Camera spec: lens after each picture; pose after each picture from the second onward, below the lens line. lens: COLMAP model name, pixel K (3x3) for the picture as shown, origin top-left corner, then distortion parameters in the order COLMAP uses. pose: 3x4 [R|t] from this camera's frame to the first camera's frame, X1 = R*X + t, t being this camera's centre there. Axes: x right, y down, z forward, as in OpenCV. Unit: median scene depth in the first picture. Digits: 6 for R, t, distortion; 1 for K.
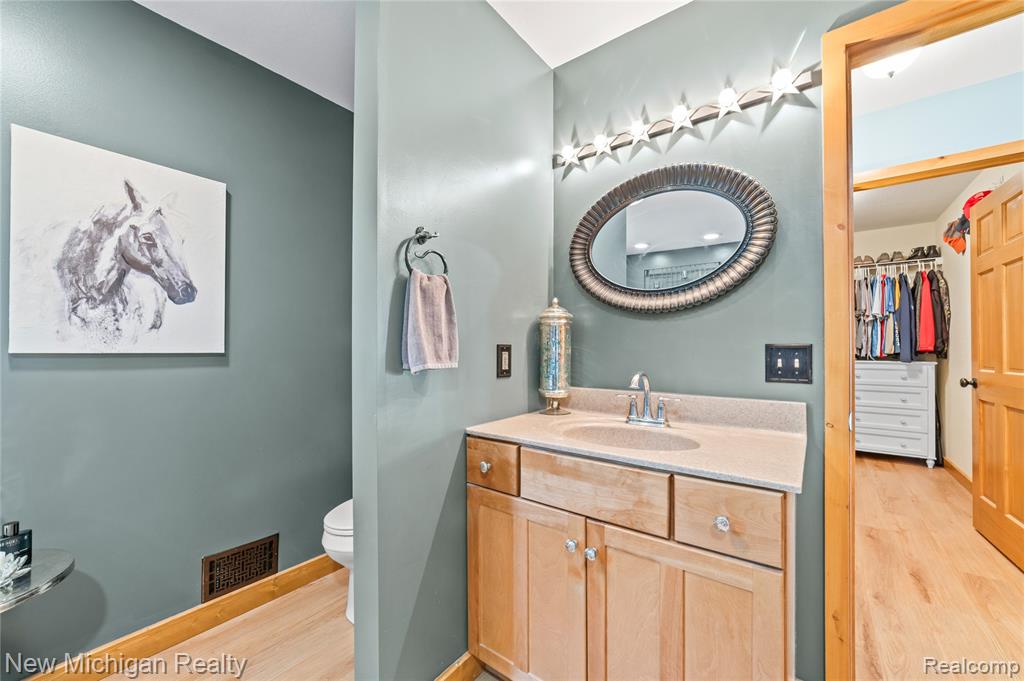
lens RADIAL K [[405.7, 0, 509.4], [0, 405.7, 346.2], [0, 0, 1]] dist [-0.019432, 0.010392]
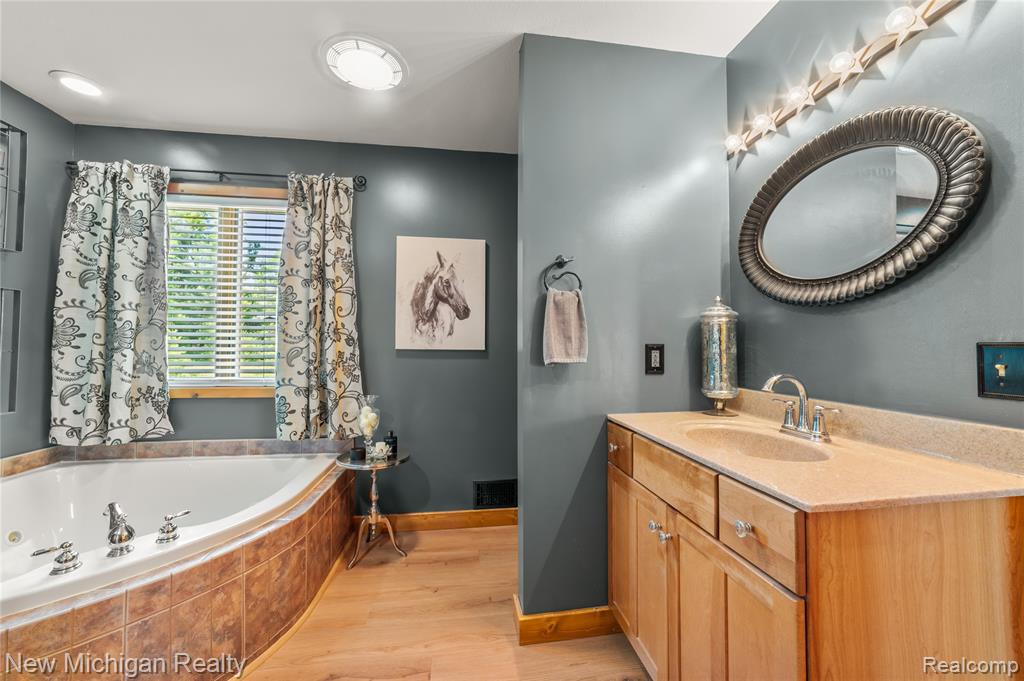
lens RADIAL K [[400.2, 0, 504.6], [0, 400.2, 338.1], [0, 0, 1]] dist [-0.014795, 0.009969]
pose [[0.719328, -0.013185, -0.694545, 0.481789], [0.000271, 0.999825, -0.018700, 0.000410], [0.694670, 0.013263, 0.719206, -0.054074]]
